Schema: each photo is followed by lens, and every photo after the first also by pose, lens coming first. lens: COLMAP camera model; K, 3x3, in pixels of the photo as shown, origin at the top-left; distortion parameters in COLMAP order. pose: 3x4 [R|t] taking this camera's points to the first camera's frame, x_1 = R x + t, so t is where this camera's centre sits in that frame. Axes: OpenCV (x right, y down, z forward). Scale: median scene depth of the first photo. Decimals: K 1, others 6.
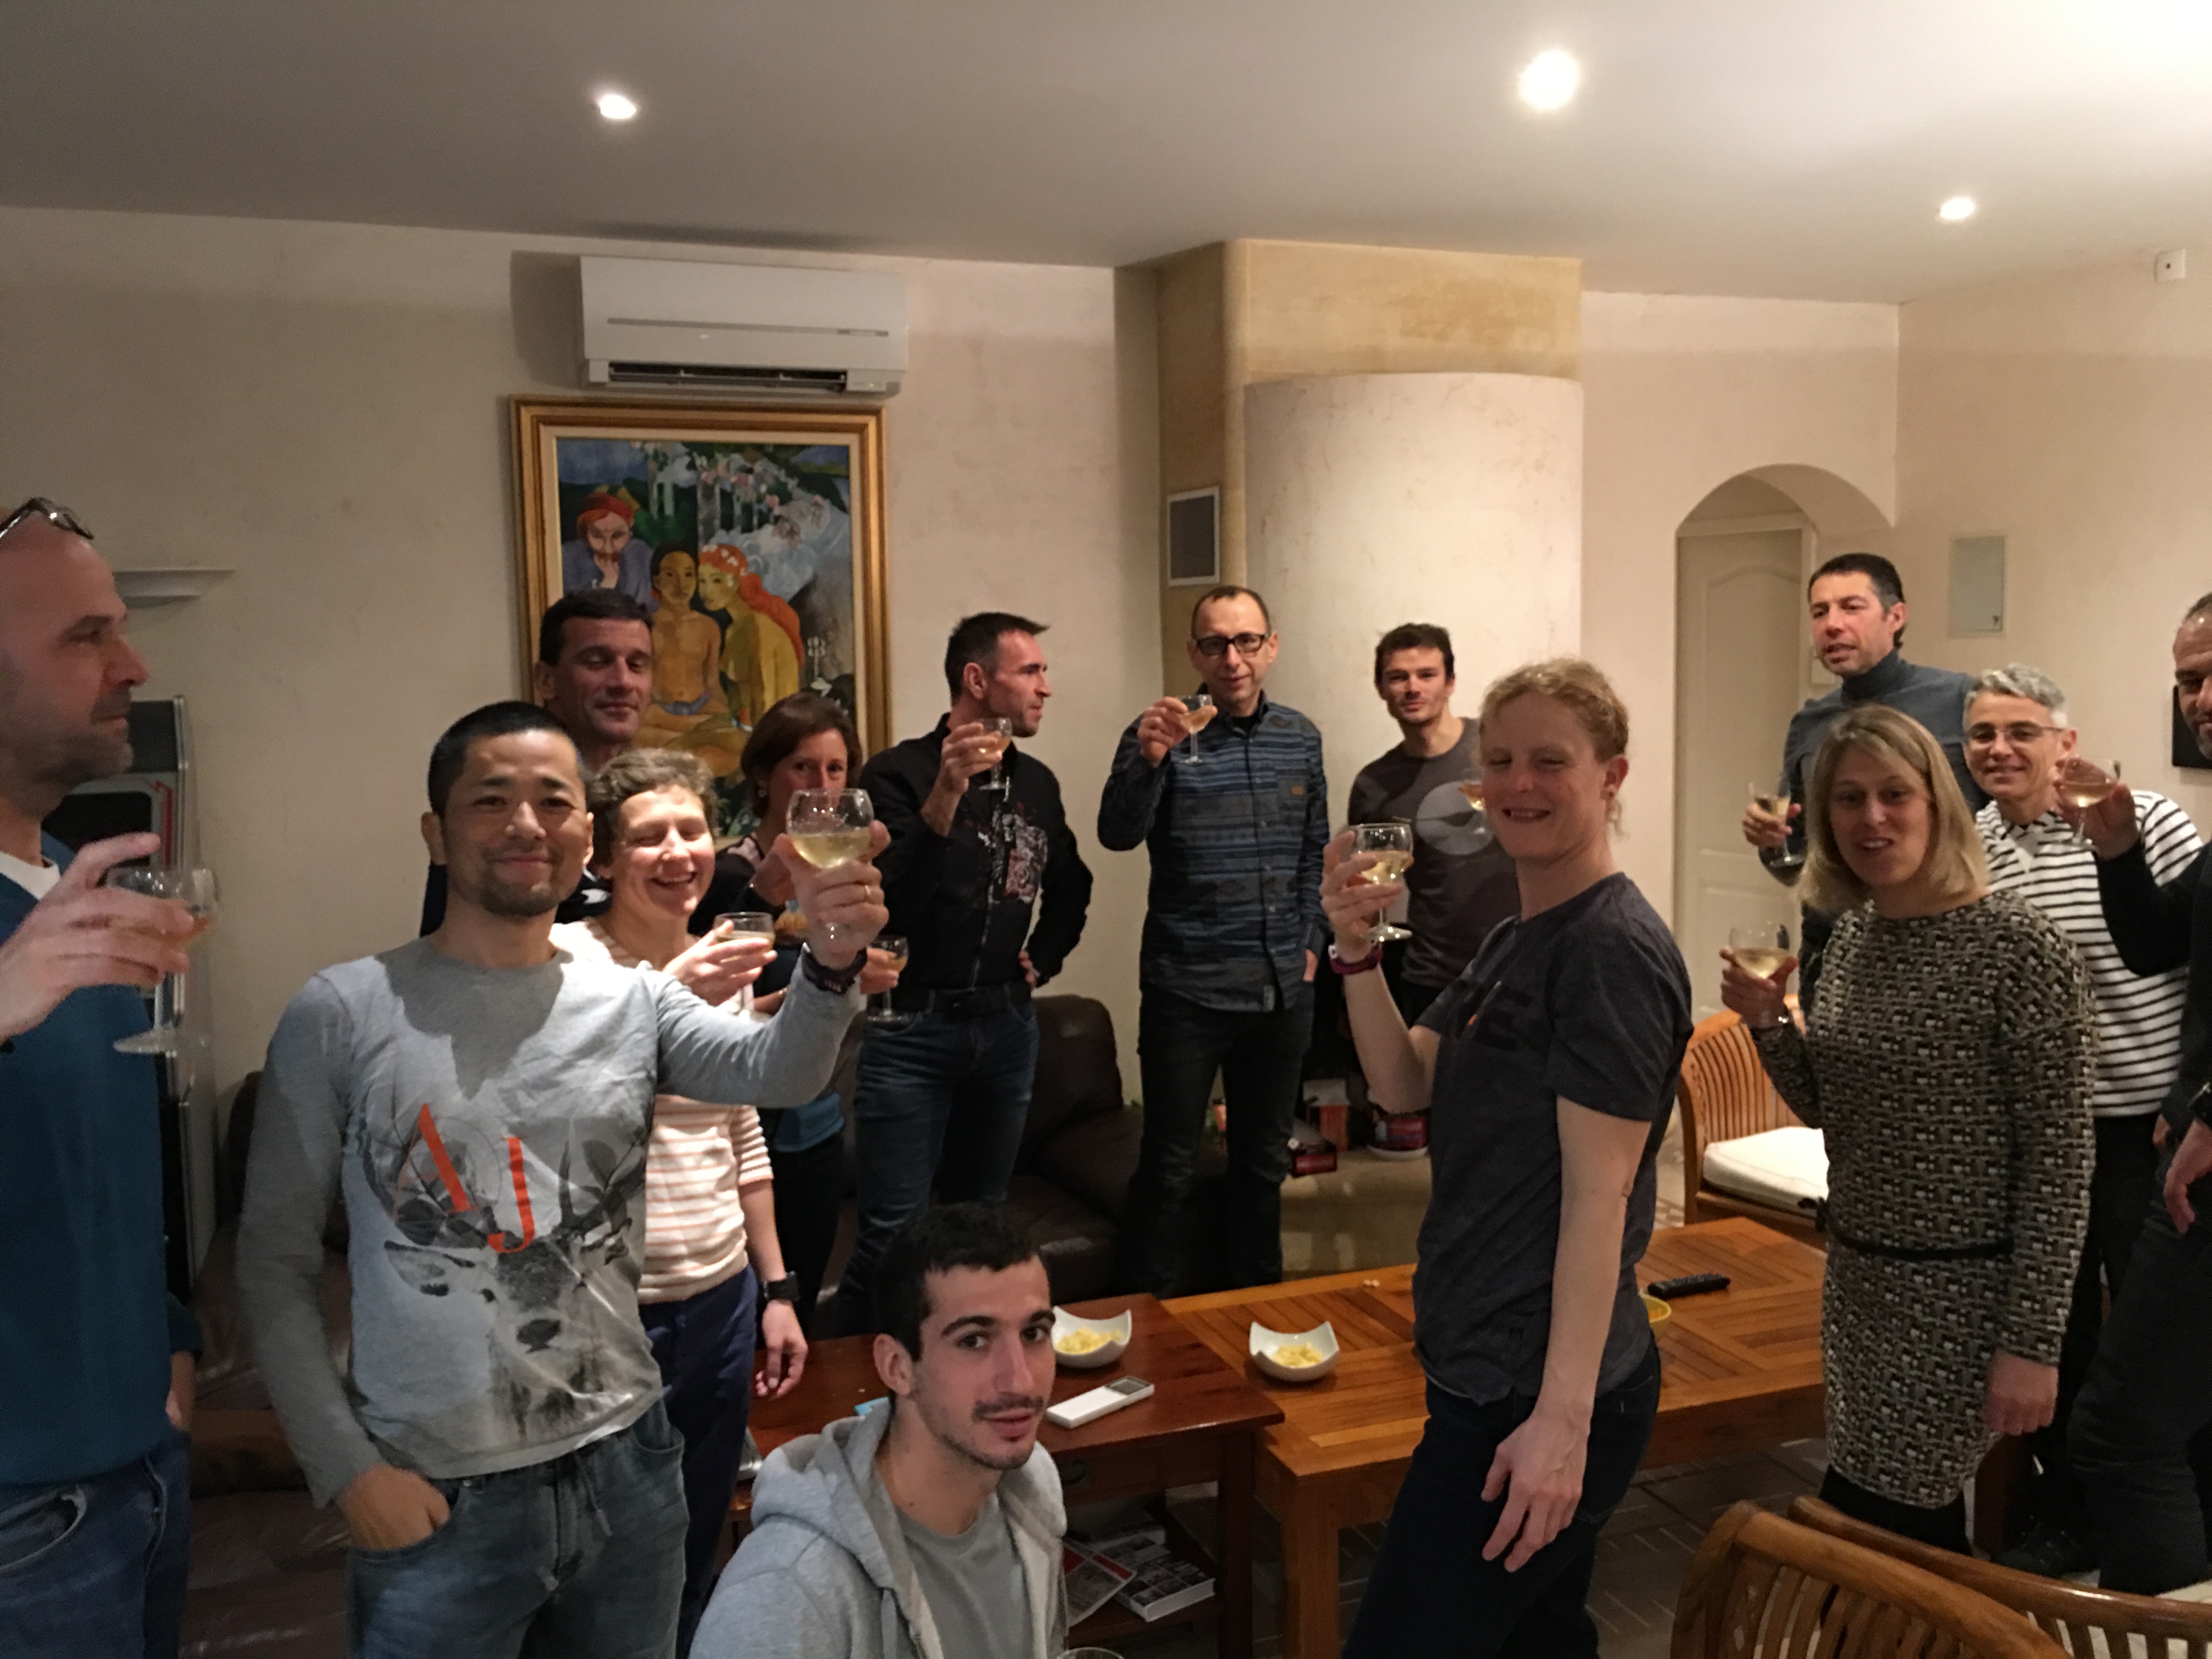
lens RADIAL K [[1866.0, 0, 1098.1], [0, 1866.0, 813.8], [0, 0, 1]] dist [0.067311, -0.096492]
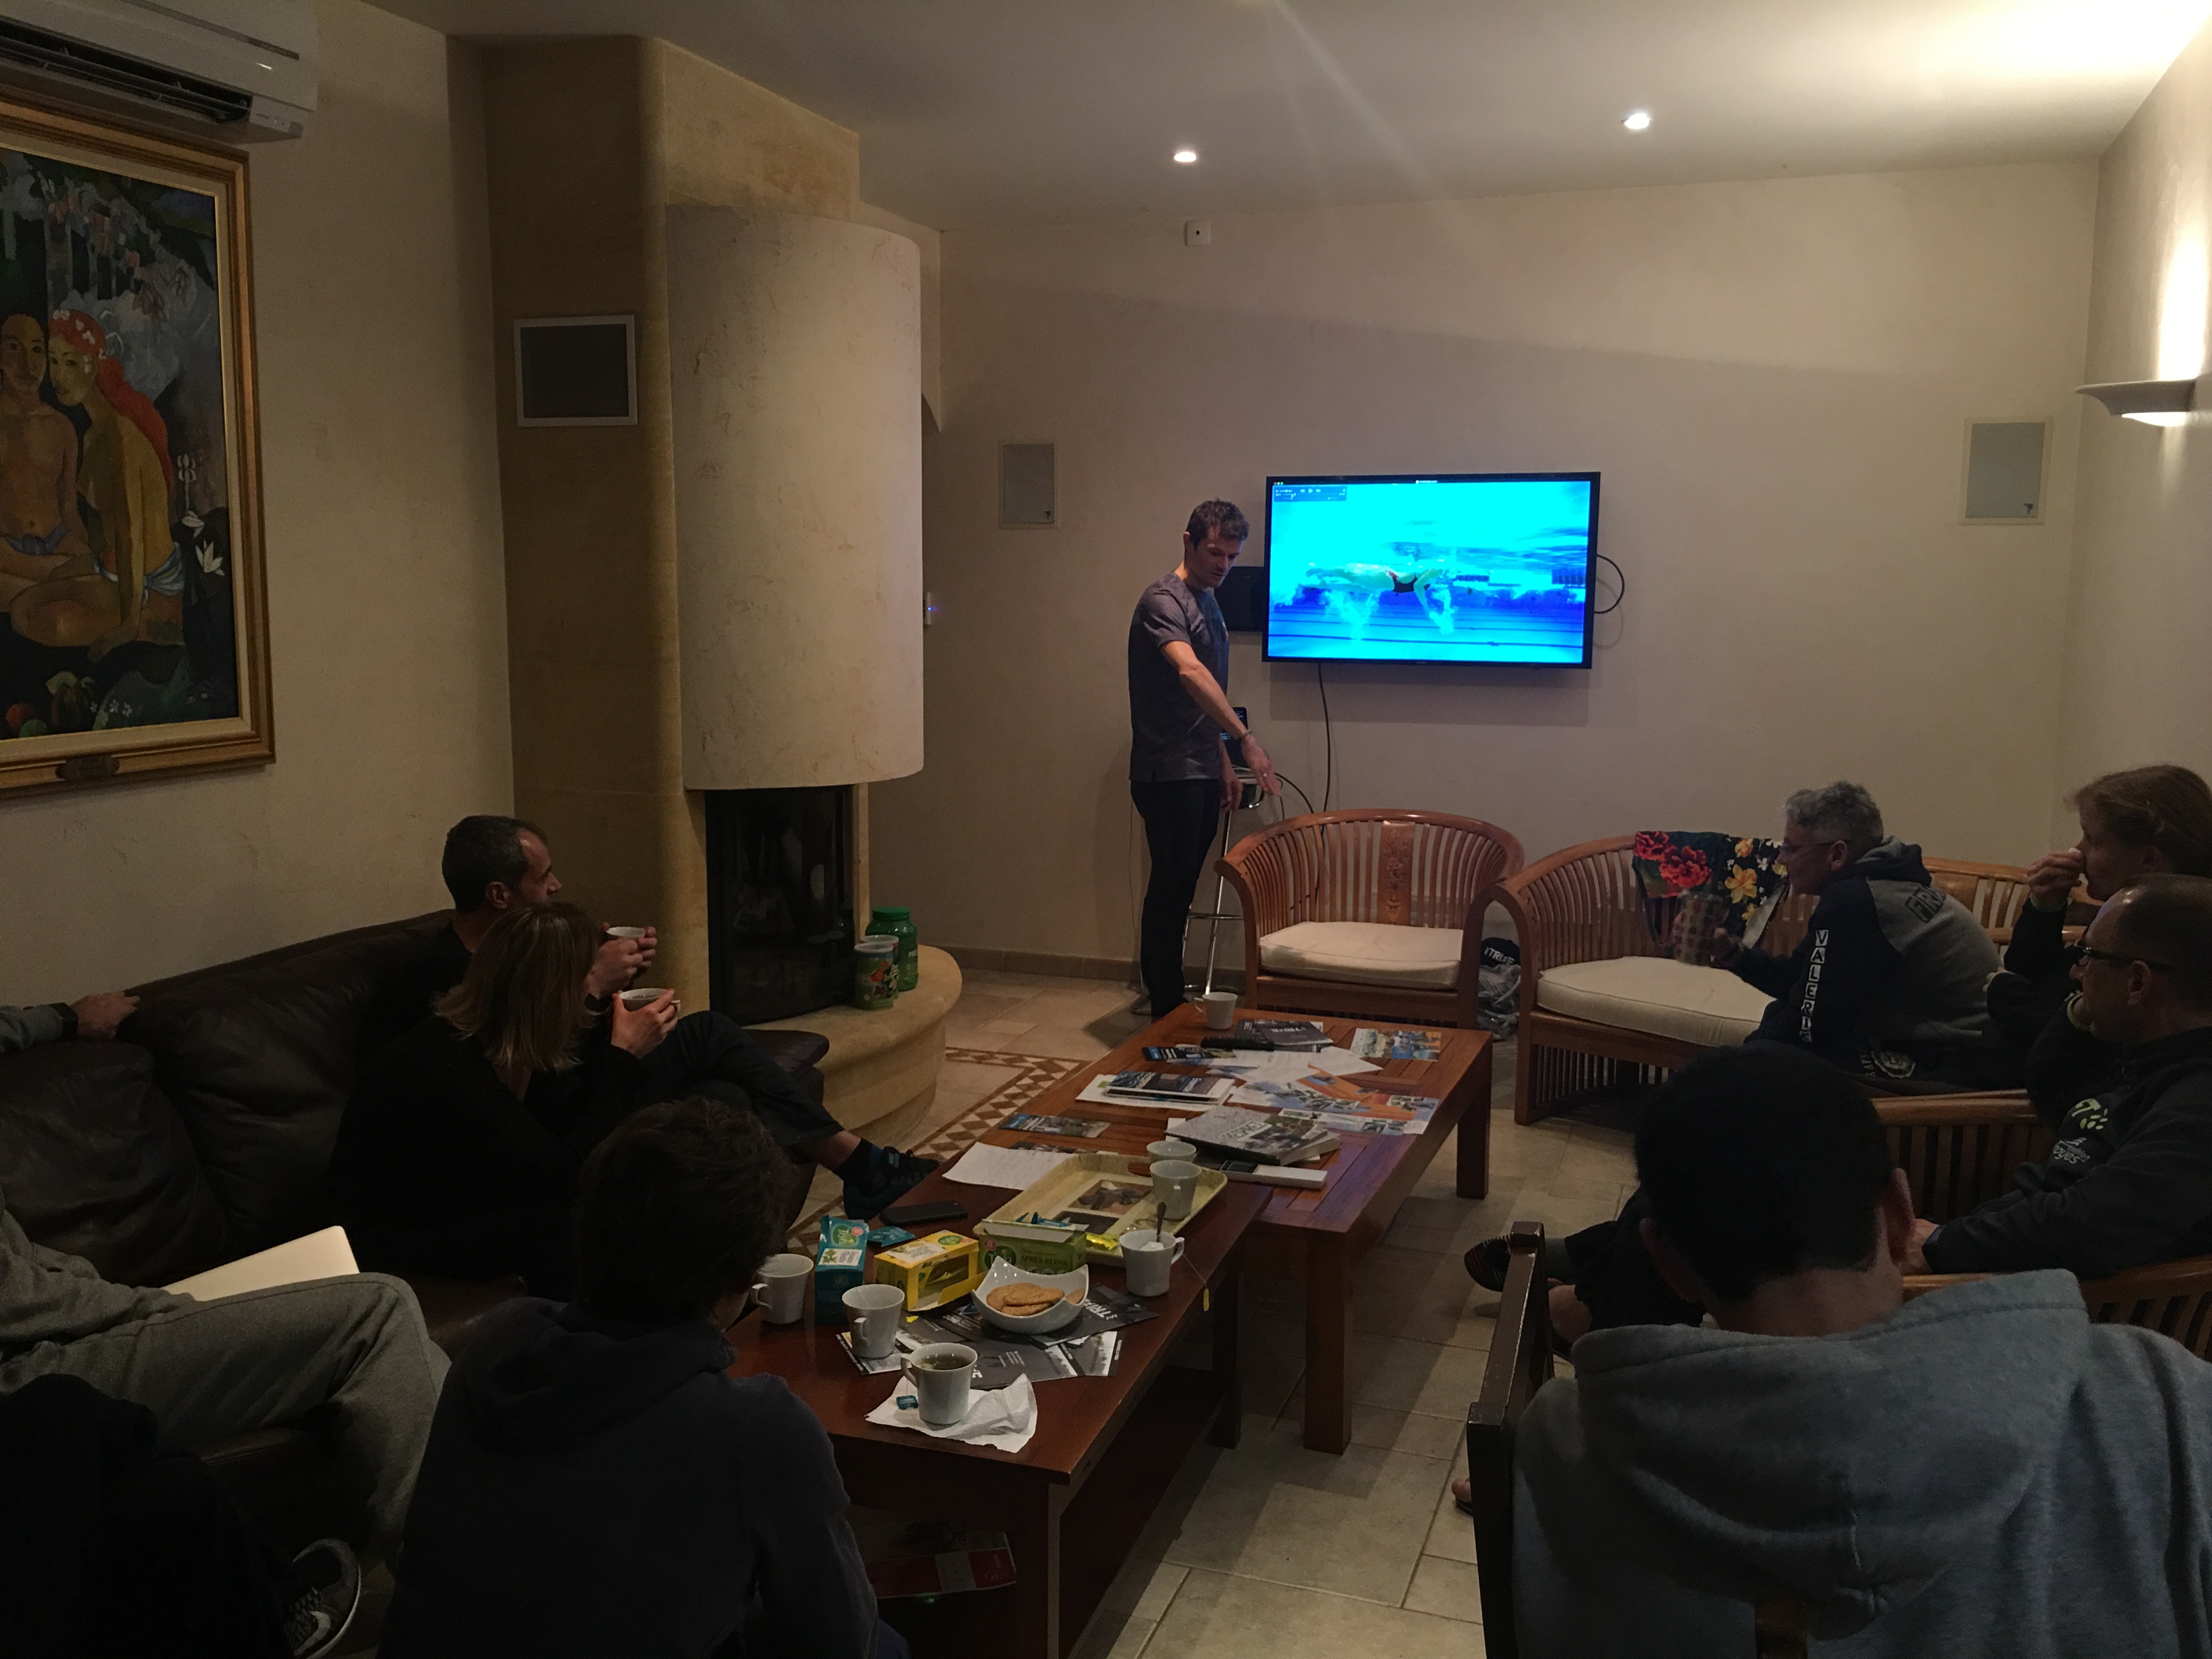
lens RADIAL K [[1866.0, 0, 1098.1], [0, 1866.0, 813.8], [0, 0, 1]] dist [0.067311, -0.096492]
pose [[0.646395, -0.081291, 0.758660, -0.500500], [0.059267, 0.996654, 0.056295, 0.025807], [-0.760697, 0.008574, 0.649050, 0.252782]]
